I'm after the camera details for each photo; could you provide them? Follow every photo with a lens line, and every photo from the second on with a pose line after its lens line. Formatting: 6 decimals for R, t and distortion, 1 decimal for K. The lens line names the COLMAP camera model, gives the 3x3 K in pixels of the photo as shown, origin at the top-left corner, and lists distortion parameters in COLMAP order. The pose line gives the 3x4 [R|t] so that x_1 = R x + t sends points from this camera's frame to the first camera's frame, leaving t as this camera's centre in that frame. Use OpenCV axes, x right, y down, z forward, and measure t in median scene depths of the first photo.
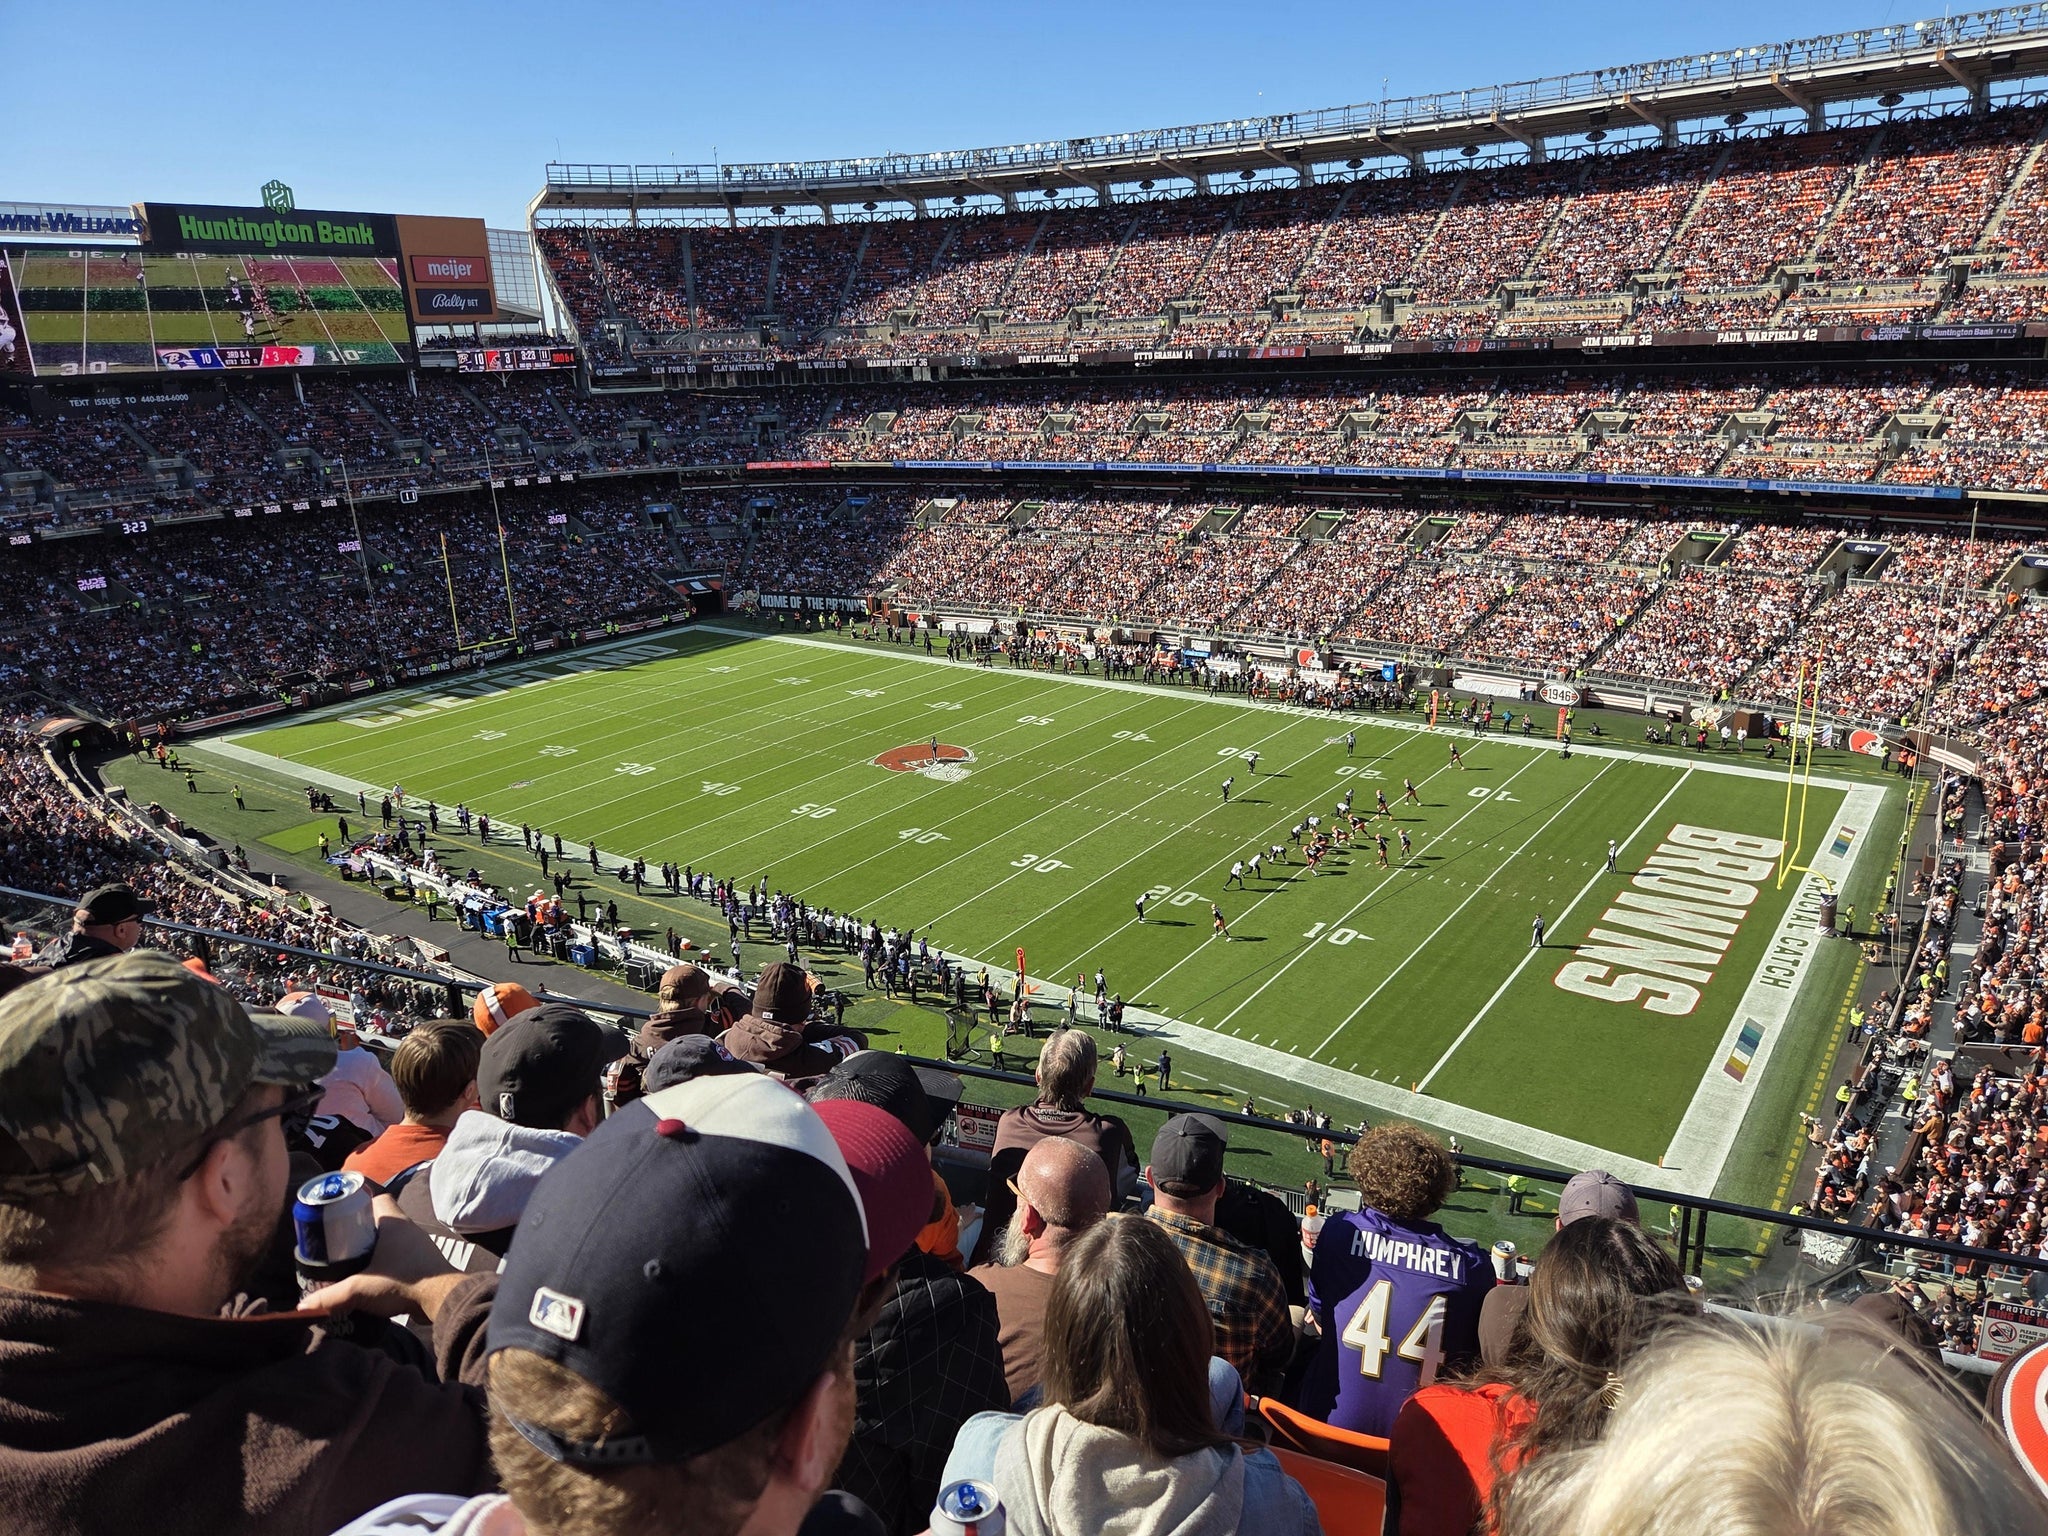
lens RADIAL K [[1363.3, 0, 1040.5], [0, 1363.3, 738.3], [0, 0, 1]] dist [0.072240, -0.042379]
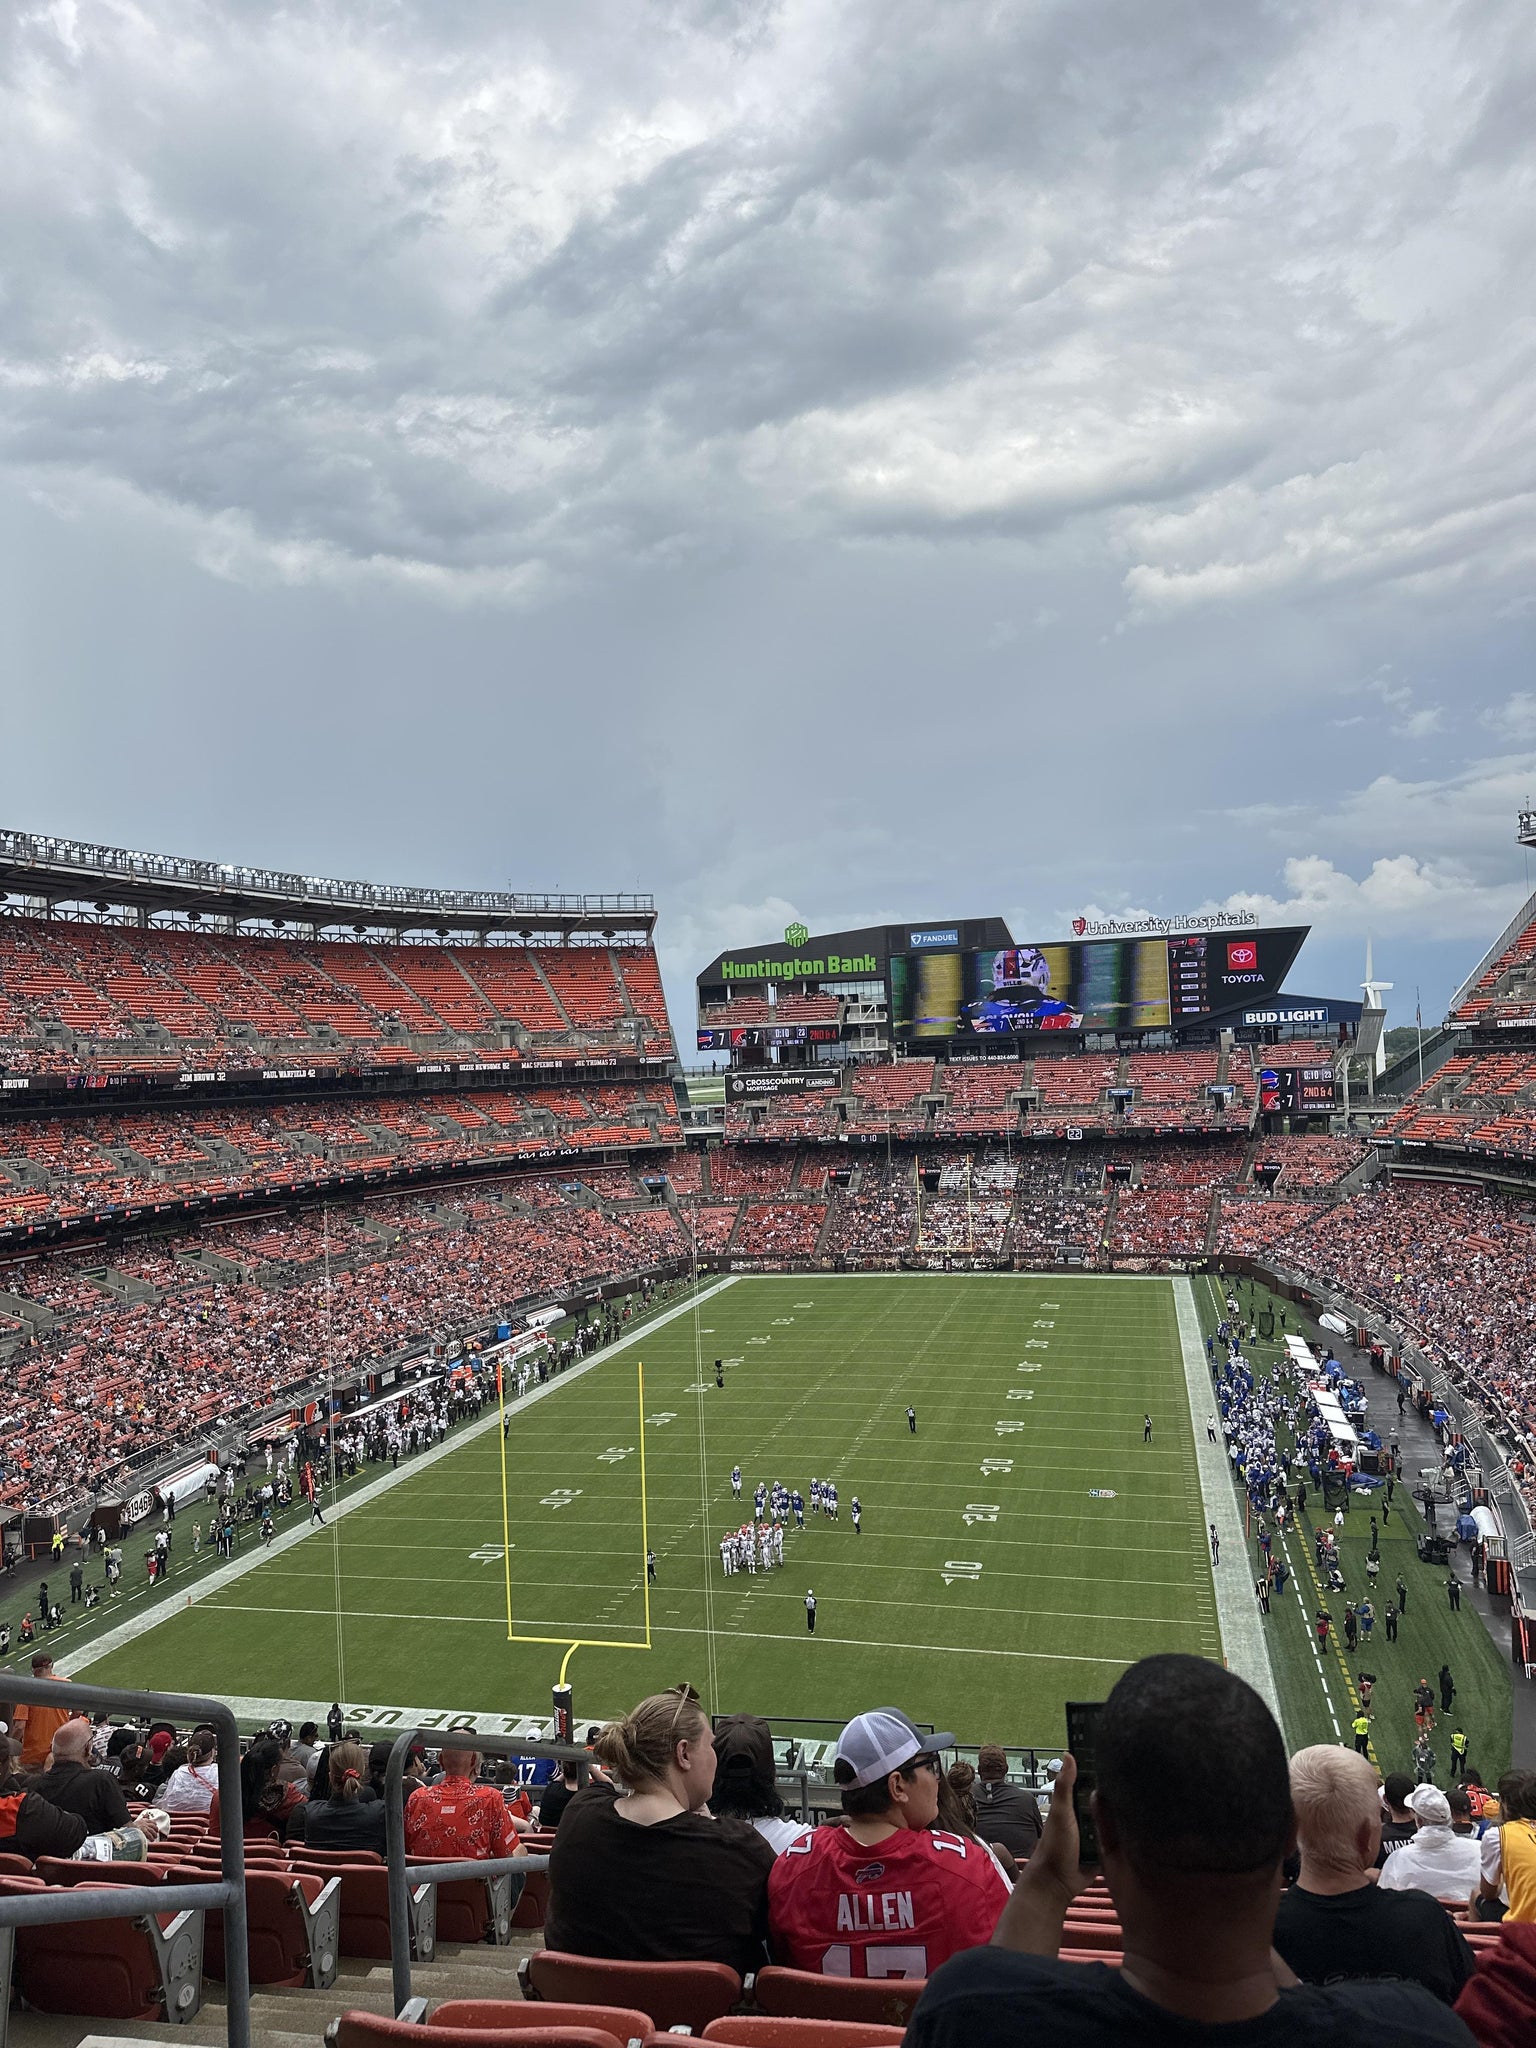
lens RADIAL K [[1432.6, 0, 777.4], [0, 1432.6, 1023.4], [0, 0, 1]] dist [0.086638, -0.117910]
pose [[-0.367479, 0.076058, 0.926917, -0.720171], [0.317454, 0.947051, 0.048145, -0.210656], [-0.874175, 0.311945, -0.372166, 0.898280]]
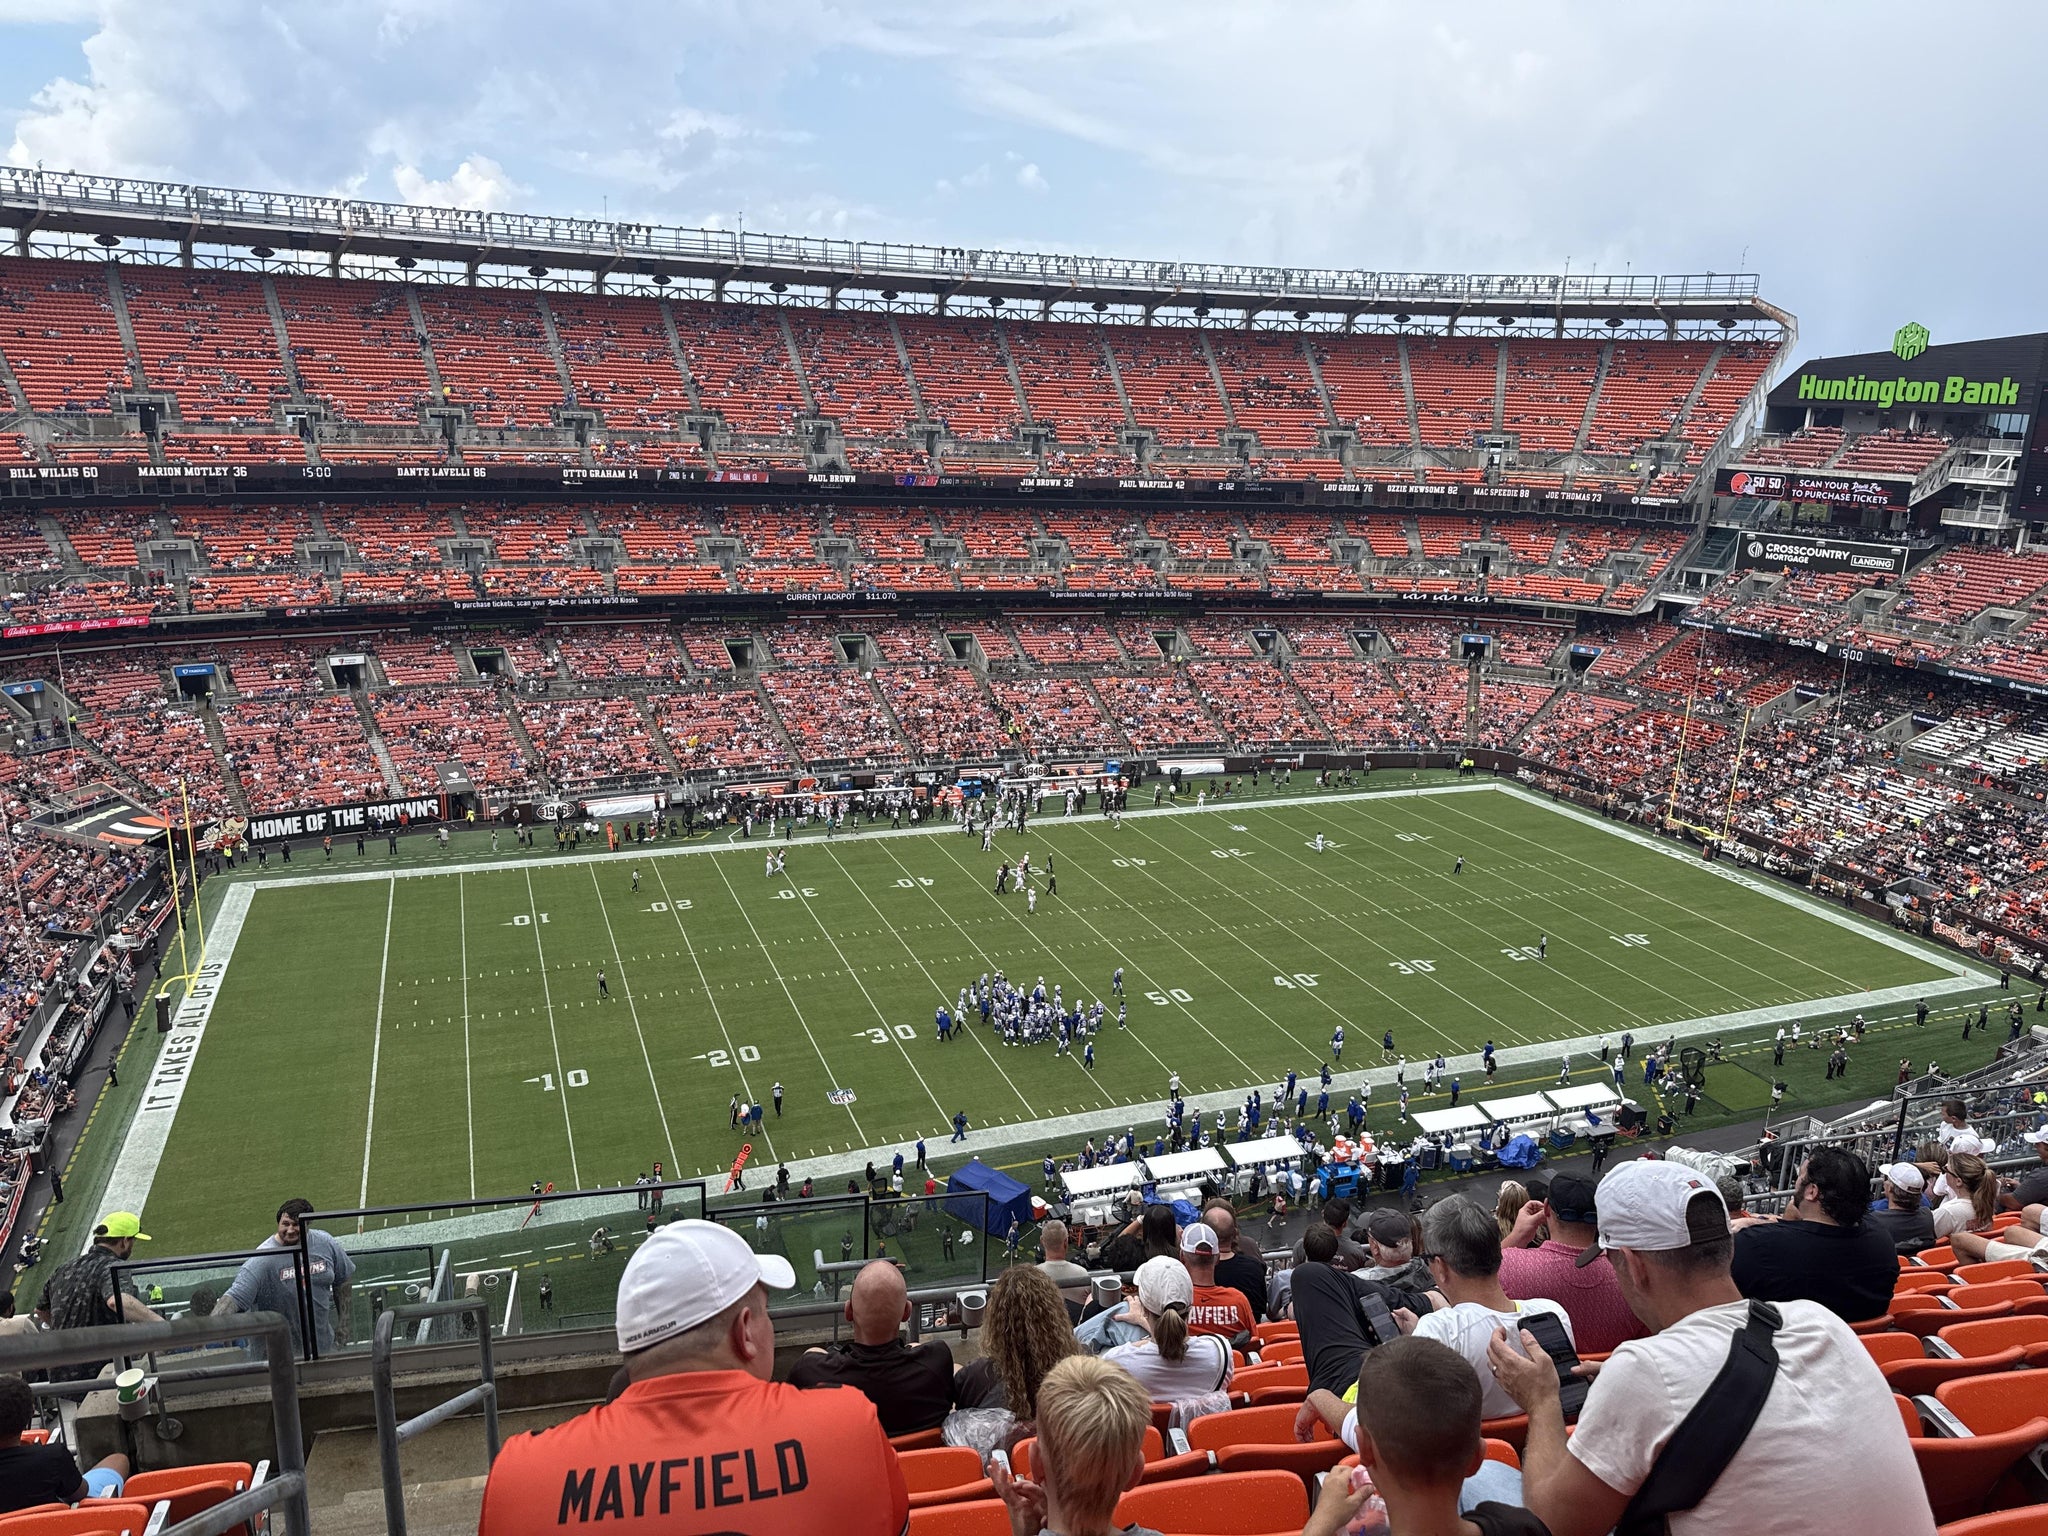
lens RADIAL K [[1446.3, 0, 1015.7], [0, 1446.3, 766.2], [0, 0, 1]] dist [0.068305, -0.077035]
pose [[0.543051, -0.158919, 0.824524, -0.616116], [0.185945, 0.980309, 0.066477, -0.114897], [-0.818852, 0.117216, 0.561908, 0.293011]]
